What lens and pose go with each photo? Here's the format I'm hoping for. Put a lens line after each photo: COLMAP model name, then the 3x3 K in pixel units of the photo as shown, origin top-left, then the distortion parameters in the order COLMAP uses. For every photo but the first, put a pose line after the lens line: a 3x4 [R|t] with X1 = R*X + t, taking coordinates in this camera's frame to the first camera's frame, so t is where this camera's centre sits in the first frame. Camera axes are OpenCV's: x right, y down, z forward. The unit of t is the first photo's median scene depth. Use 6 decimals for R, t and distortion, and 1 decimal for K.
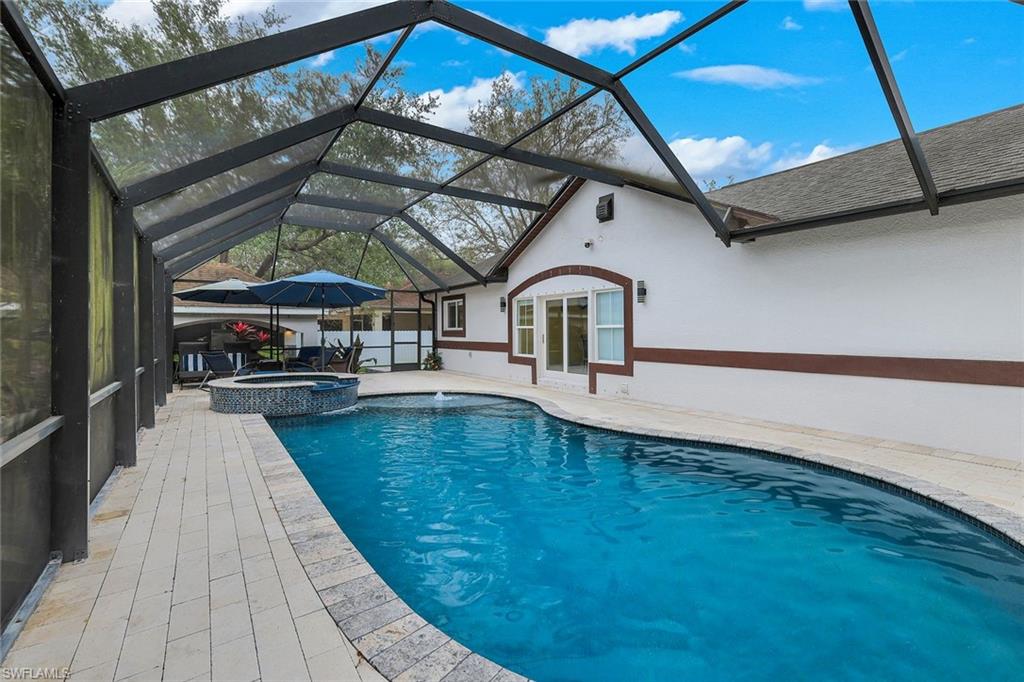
lens RADIAL K [[458.5, 0, 509.0], [0, 458.5, 333.8], [0, 0, 1]] dist [0.003052, 0.000573]
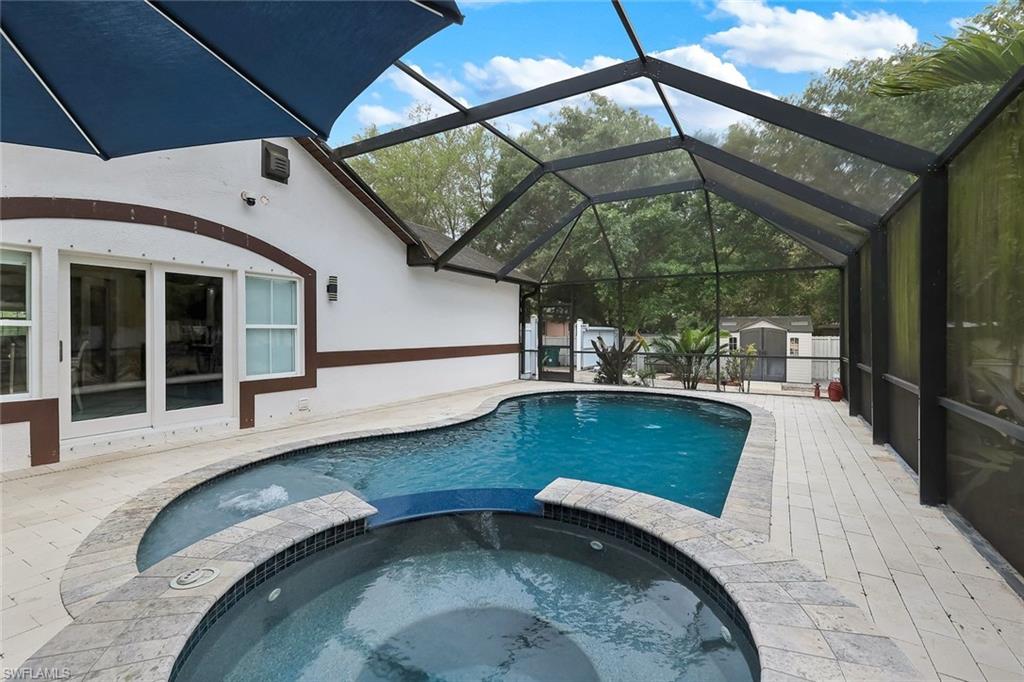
lens RADIAL K [[458.5, 0, 509.4], [0, 458.5, 336.9], [0, 0, 1]] dist [0.003052, 0.000573]
pose [[-0.383078, -0.003577, 0.923709, -0.624500], [0.009963, 0.999918, 0.008004, -0.002195], [-0.923662, 0.012269, -0.383011, 0.983468]]
